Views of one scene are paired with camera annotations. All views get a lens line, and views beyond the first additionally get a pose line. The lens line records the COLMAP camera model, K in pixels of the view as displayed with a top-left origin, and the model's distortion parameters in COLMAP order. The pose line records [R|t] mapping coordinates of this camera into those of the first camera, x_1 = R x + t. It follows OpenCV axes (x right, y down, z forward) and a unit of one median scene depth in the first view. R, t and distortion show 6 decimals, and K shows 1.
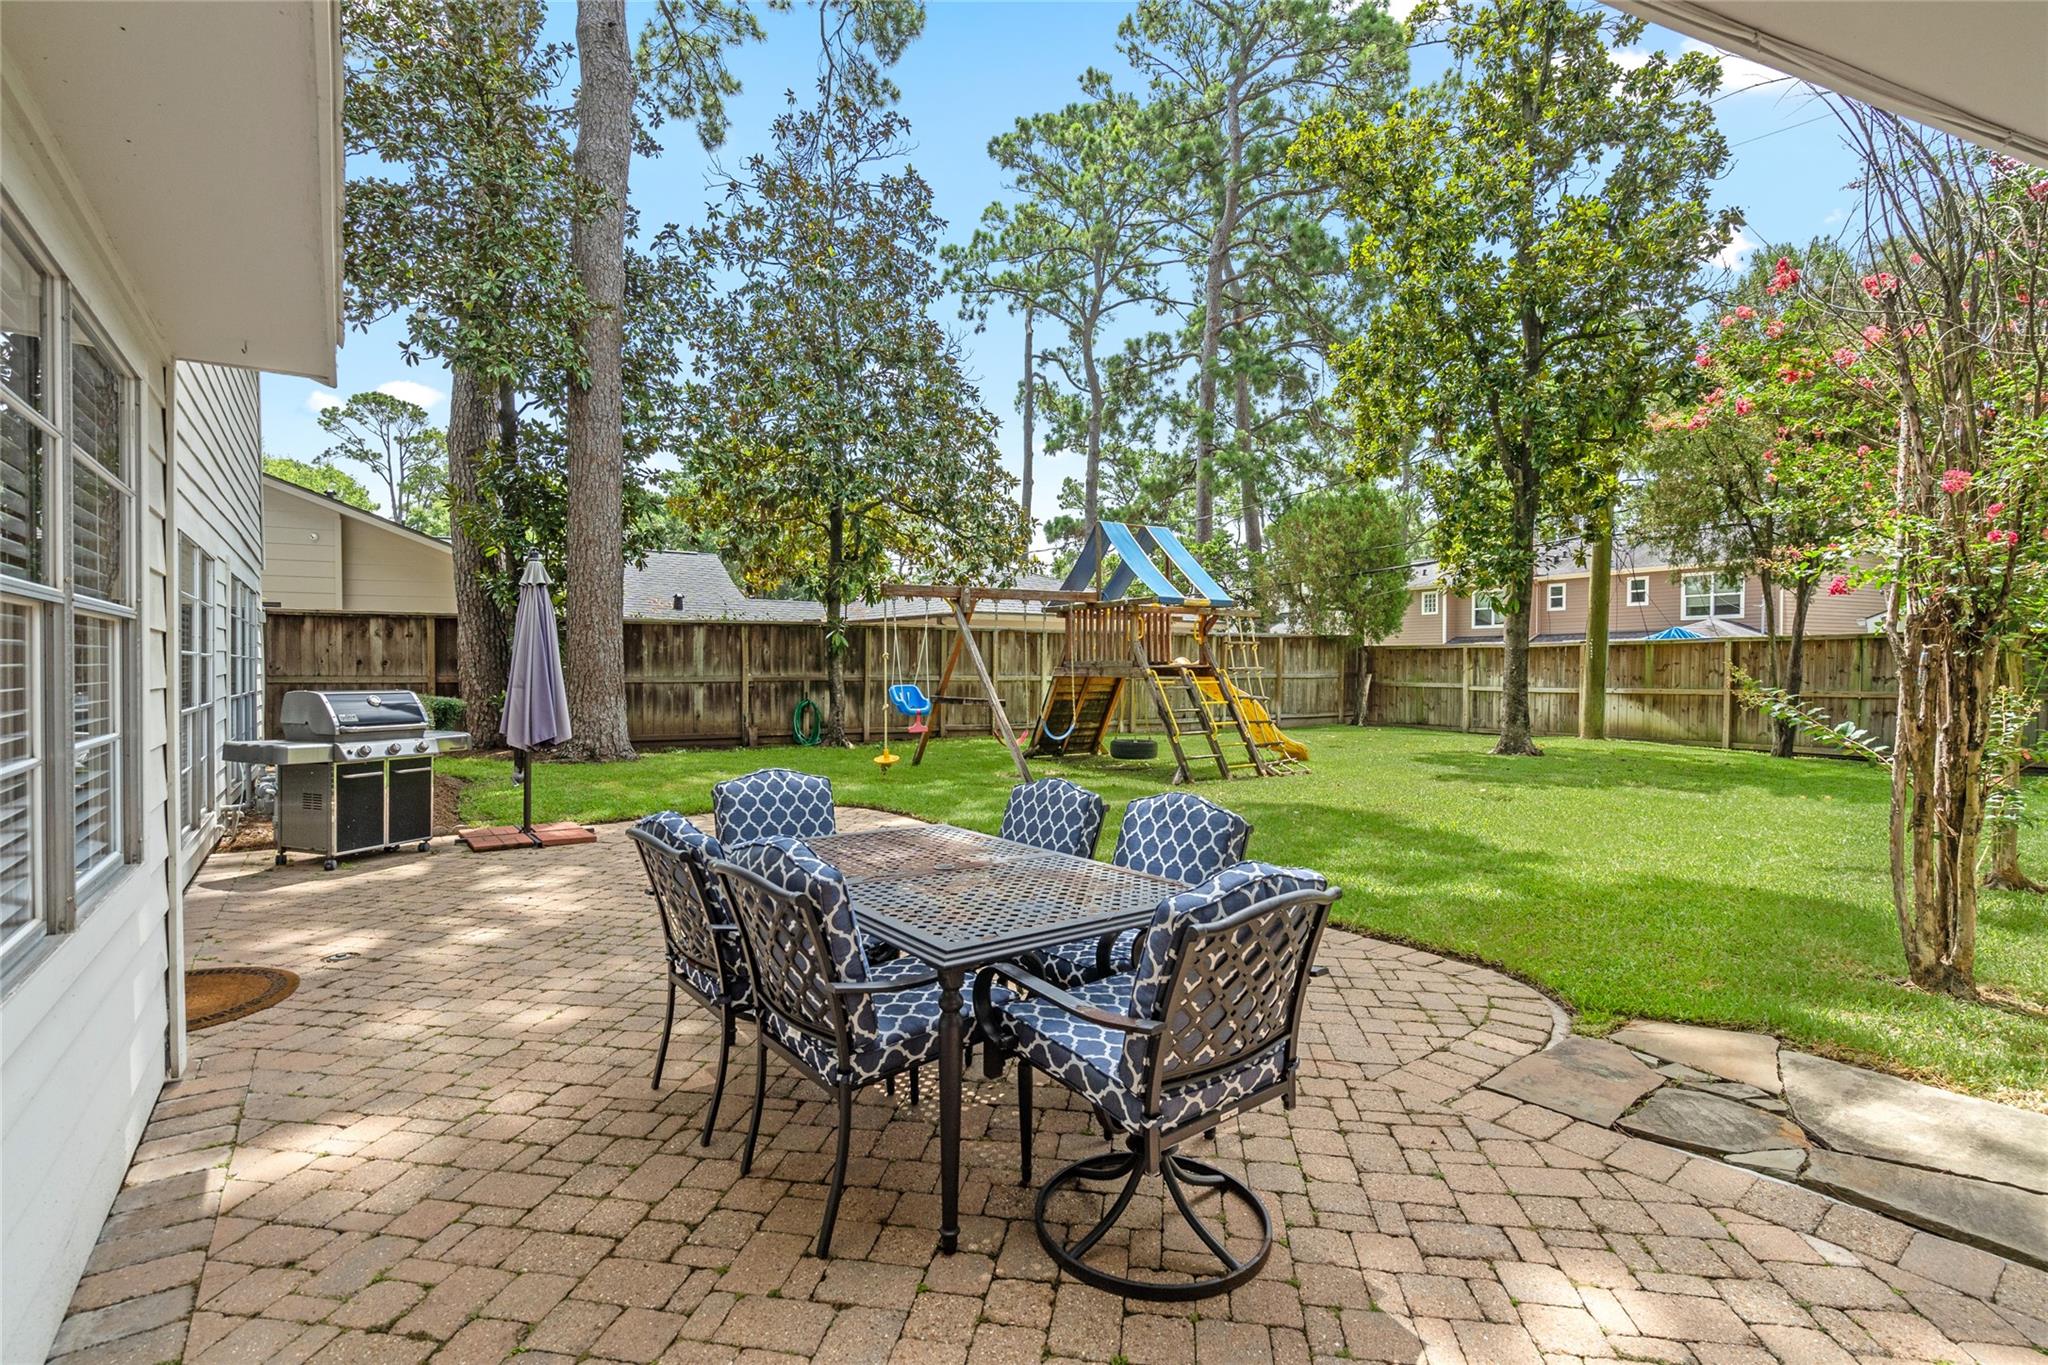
lens RADIAL K [[937.5, 0, 995.2], [0, 937.5, 699.5], [0, 0, 1]] dist [-0.004412, 0.001689]
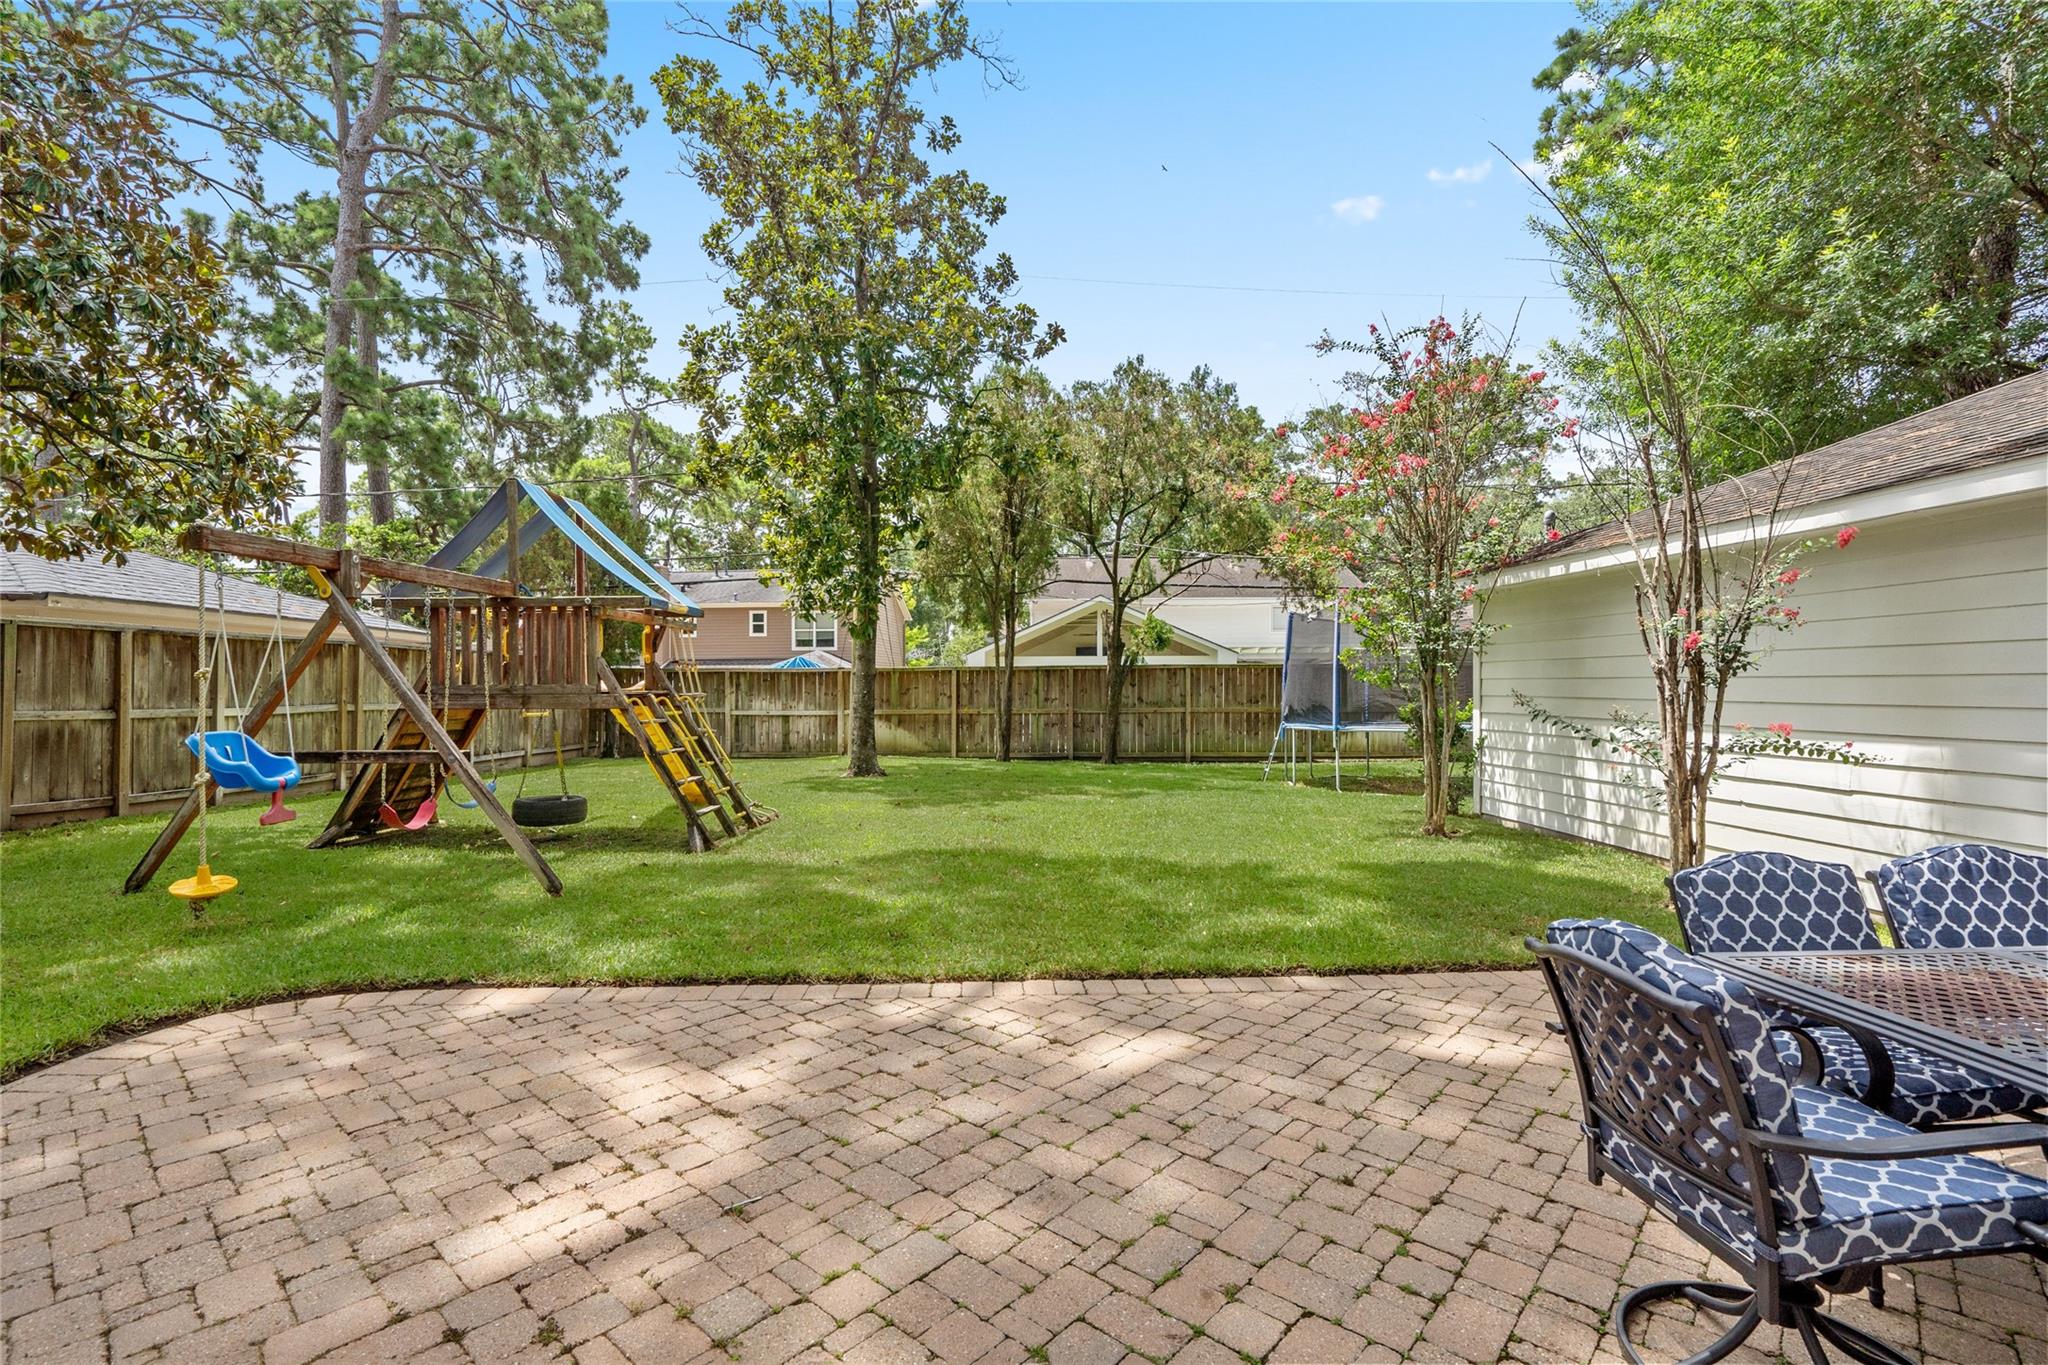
lens RADIAL K [[937.5, 0, 1019.4], [0, 937.5, 689.8], [0, 0, 1]] dist [-0.004412, 0.001689]
pose [[0.532754, -0.002510, 0.846266, -0.167649], [0.032624, 0.999313, -0.017573, -0.008941], [-0.845641, 0.036971, 0.532470, 0.216061]]
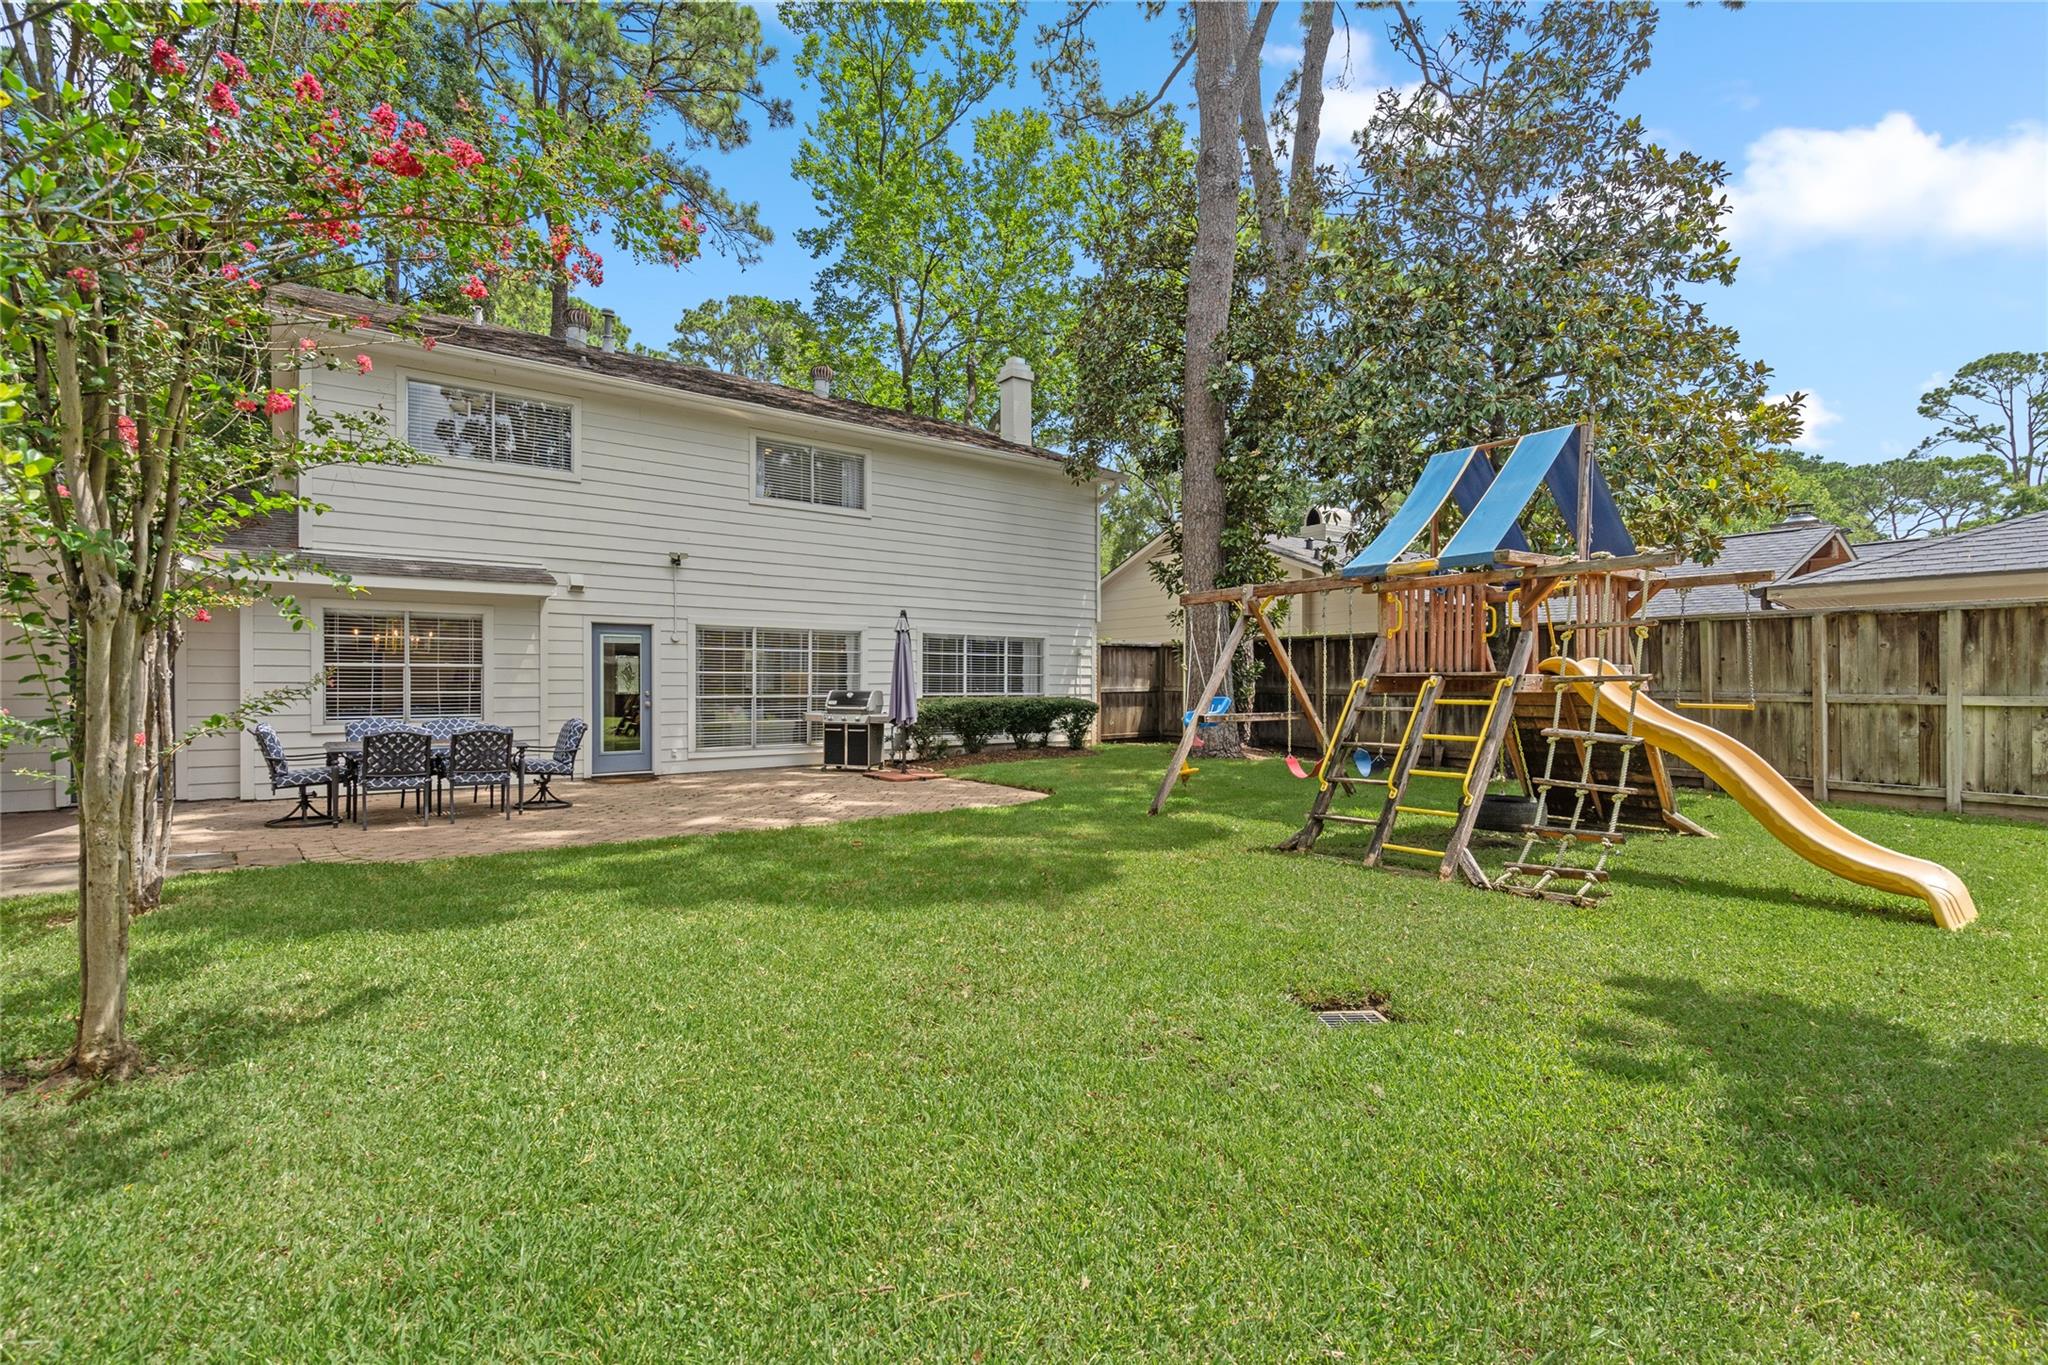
lens RADIAL K [[937.5, 0, 1032.2], [0, 937.5, 691.2], [0, 0, 1]] dist [-0.004412, 0.001689]
pose [[0.070004, 0.009242, -0.997504, 0.471056], [-0.037689, 0.999268, 0.006614, -0.011043], [0.996834, 0.037132, 0.070301, 0.429034]]
